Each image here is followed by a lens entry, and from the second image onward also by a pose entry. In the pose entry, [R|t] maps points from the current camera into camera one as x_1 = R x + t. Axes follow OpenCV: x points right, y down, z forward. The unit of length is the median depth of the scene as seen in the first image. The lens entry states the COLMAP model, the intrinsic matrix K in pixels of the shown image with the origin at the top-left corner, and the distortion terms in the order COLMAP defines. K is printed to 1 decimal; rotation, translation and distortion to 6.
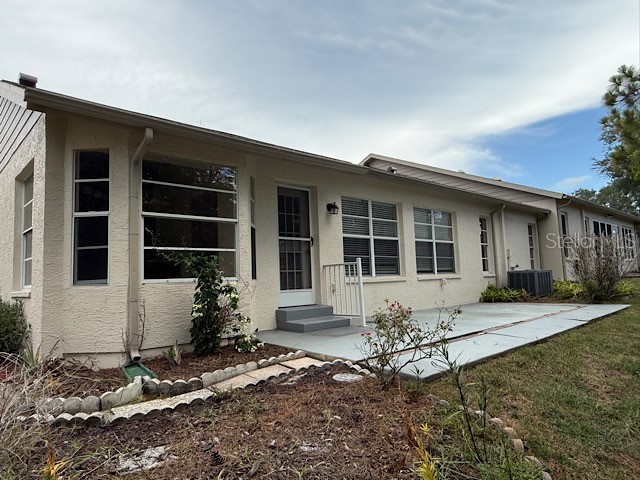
lens RADIAL K [[423.5, 0, 318.9], [0, 423.5, 243.0], [0, 0, 1]] dist [-0.004936, -0.002708]
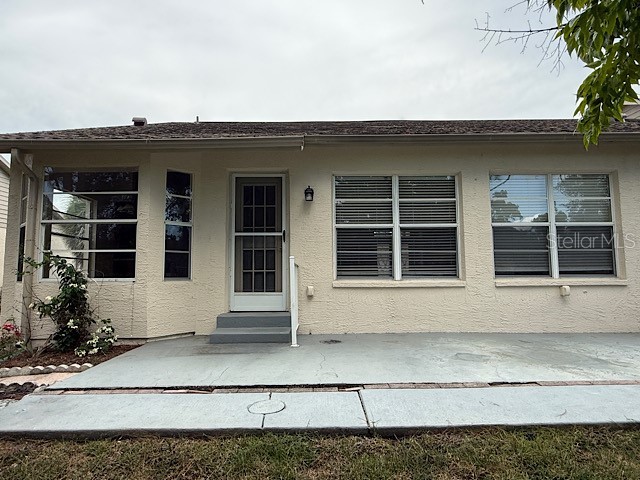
lens RADIAL K [[407.6, 0, 319.7], [0, 407.6, 235.5], [0, 0, 1]] dist [0.000125, 0.002546]
pose [[0.733134, -0.041884, -0.678793, 0.508514], [0.040541, 0.999018, -0.017858, 0.010796], [0.678875, -0.014427, 0.734112, 0.393923]]
